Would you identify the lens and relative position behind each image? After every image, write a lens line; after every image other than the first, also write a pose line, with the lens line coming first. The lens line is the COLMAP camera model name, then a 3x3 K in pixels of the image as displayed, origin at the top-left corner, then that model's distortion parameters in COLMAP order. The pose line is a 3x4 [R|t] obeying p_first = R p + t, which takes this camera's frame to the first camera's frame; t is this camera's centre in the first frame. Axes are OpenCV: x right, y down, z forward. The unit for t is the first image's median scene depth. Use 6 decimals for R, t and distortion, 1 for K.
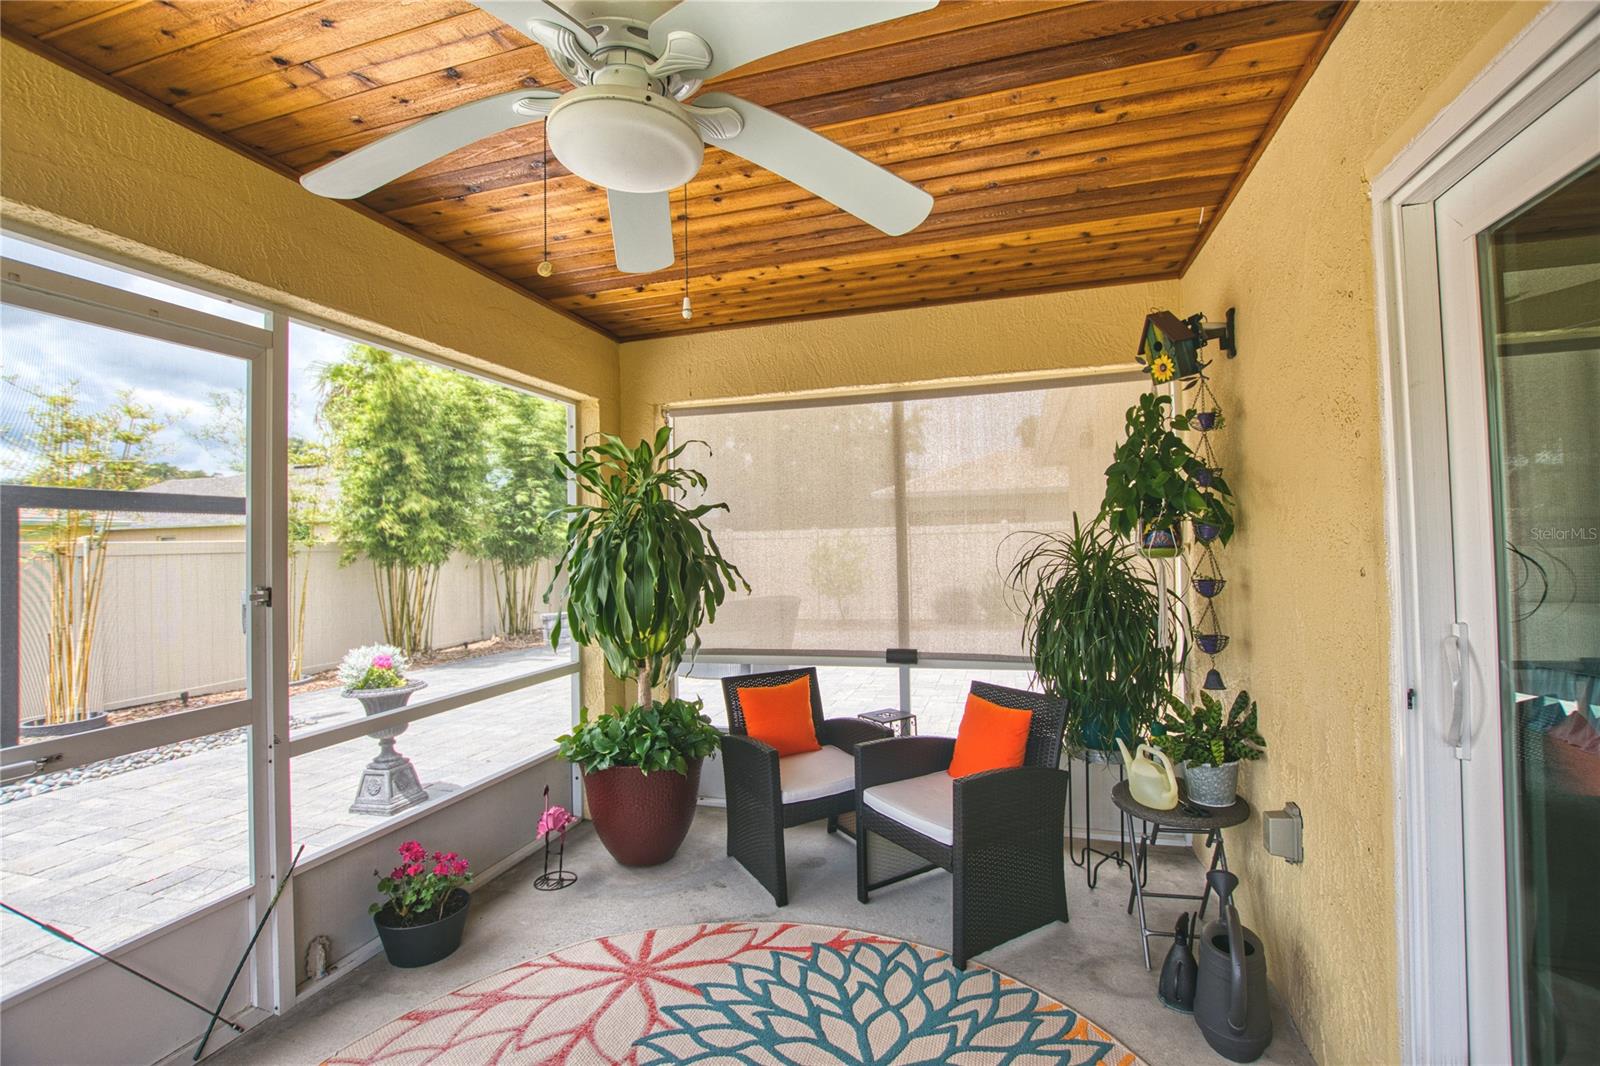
lens RADIAL K [[708.5, 0, 800.7], [0, 708.5, 527.1], [0, 0, 1]] dist [-0.022064, 0.000585]
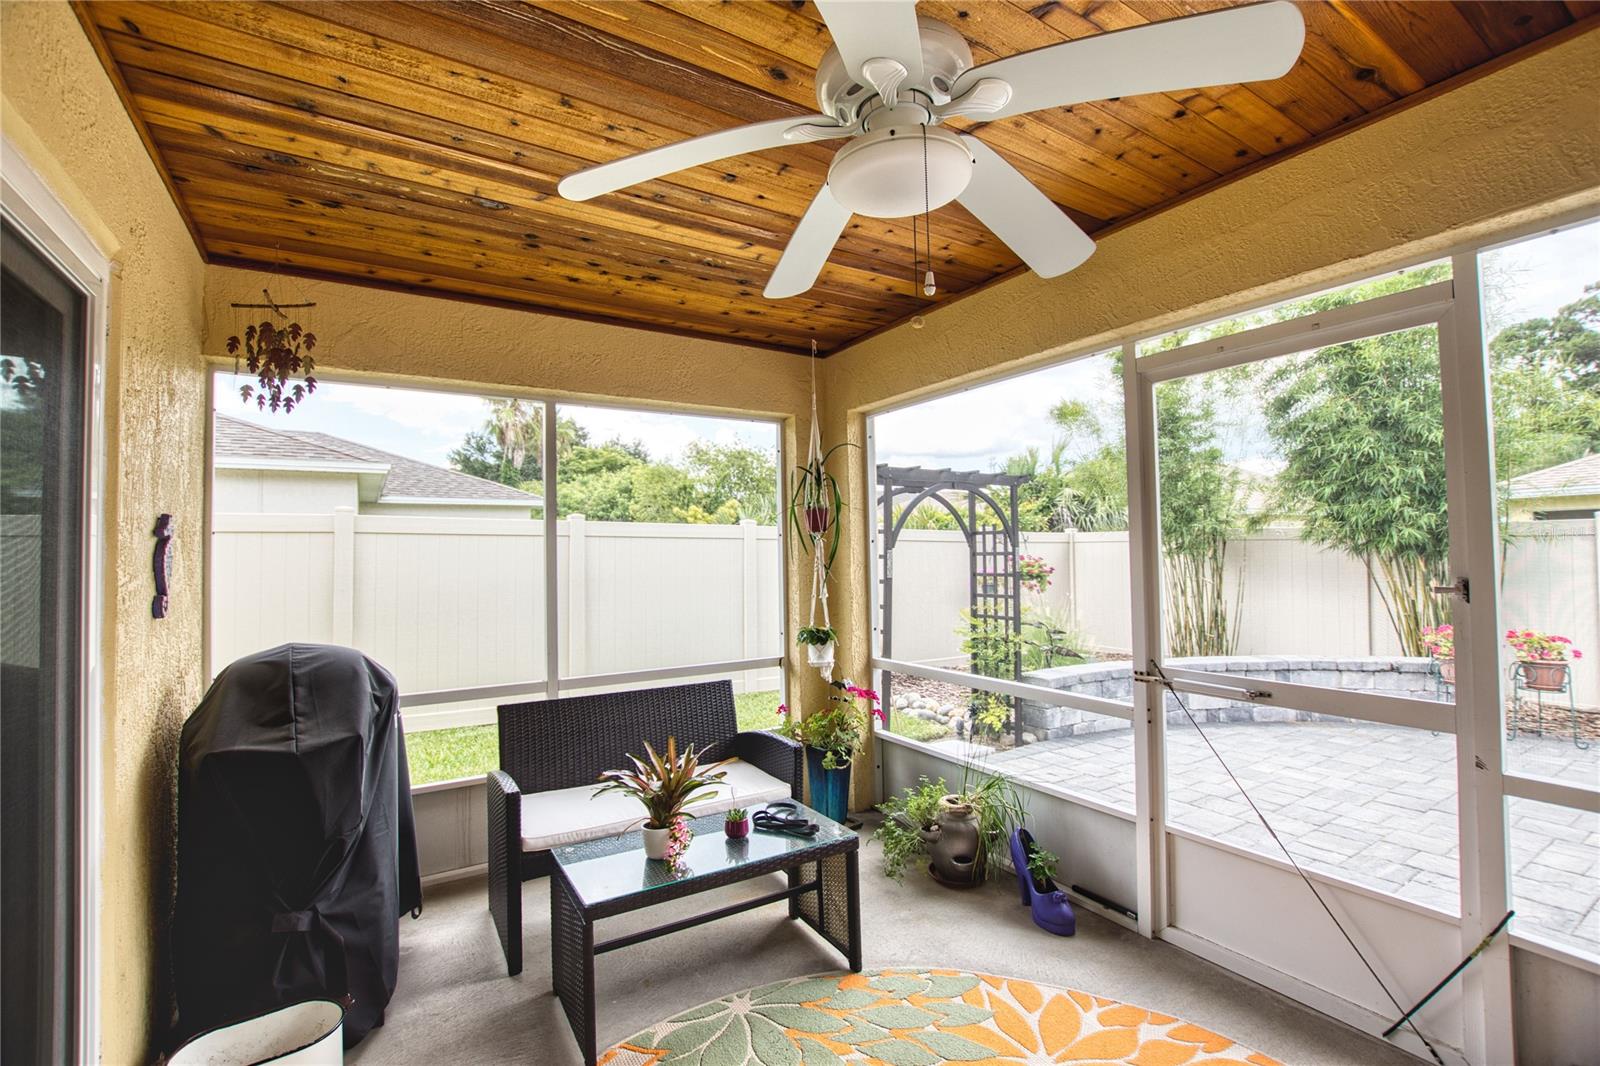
lens RADIAL K [[708.5, 0, 800.7], [0, 708.5, 527.1], [0, 0, 1]] dist [-0.022064, 0.000585]
pose [[-0.670567, 0.007158, -0.741815, 0.418244], [0.049088, 0.998190, -0.034742, 0.011281], [0.740224, -0.059711, -0.669704, 1.001712]]
